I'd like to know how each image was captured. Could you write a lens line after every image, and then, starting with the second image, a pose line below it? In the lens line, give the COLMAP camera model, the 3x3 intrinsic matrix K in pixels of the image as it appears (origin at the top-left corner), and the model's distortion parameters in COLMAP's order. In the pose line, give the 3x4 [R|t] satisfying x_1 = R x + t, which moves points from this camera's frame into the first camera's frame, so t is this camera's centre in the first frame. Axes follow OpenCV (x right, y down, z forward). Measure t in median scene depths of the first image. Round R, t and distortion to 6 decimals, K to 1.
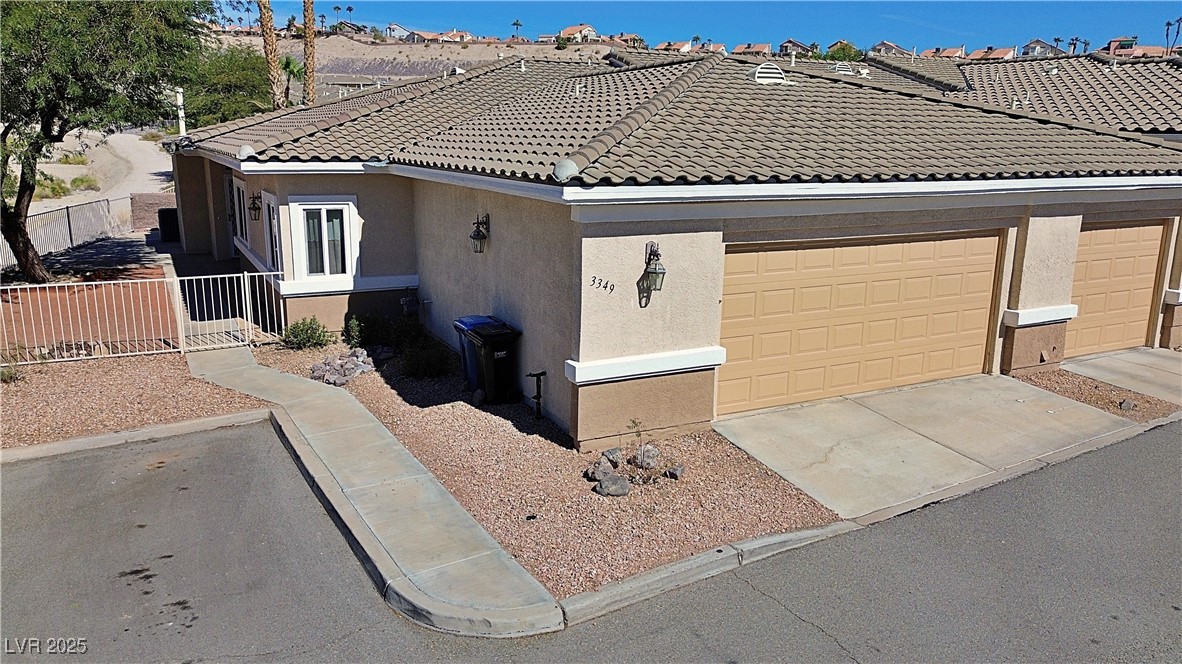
lens RADIAL K [[862.9, 0, 588.8], [0, 862.9, 323.1], [0, 0, 1]] dist [0.026420, -0.008191]
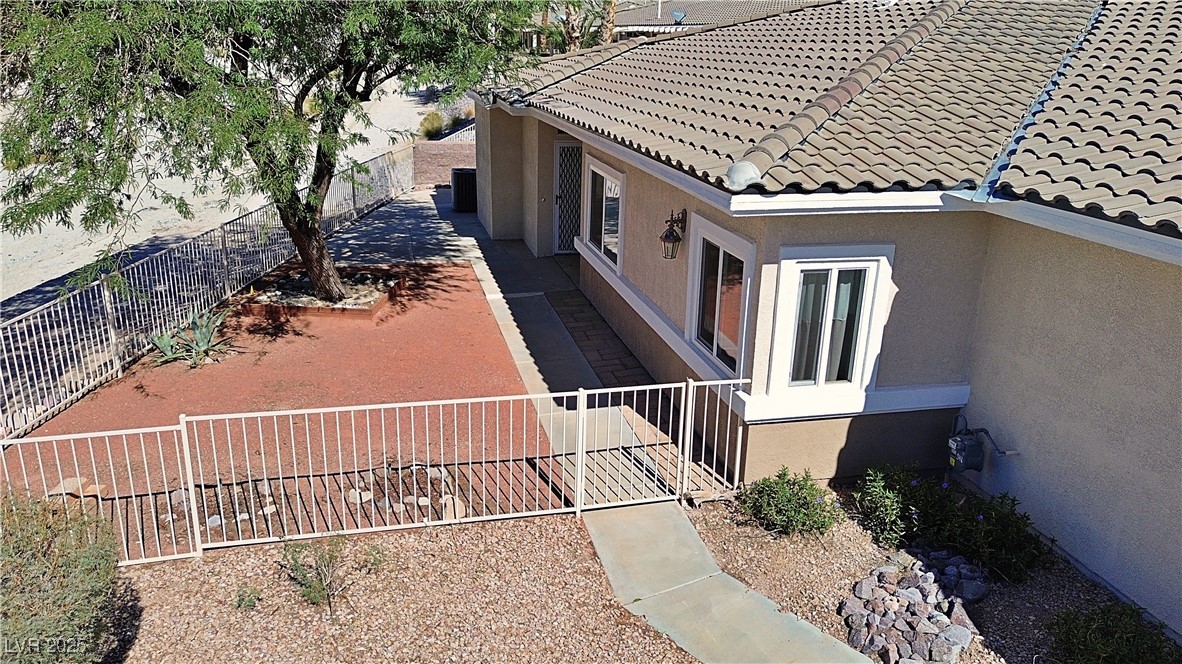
lens RADIAL K [[862.9, 0, 595.4], [0, 862.9, 337.3], [0, 0, 1]] dist [0.026420, -0.008191]
pose [[0.971379, 0.087623, -0.220781, -0.325283], [-0.063992, 0.991644, 0.112013, -0.139292], [0.228751, -0.094679, 0.968870, 0.438470]]
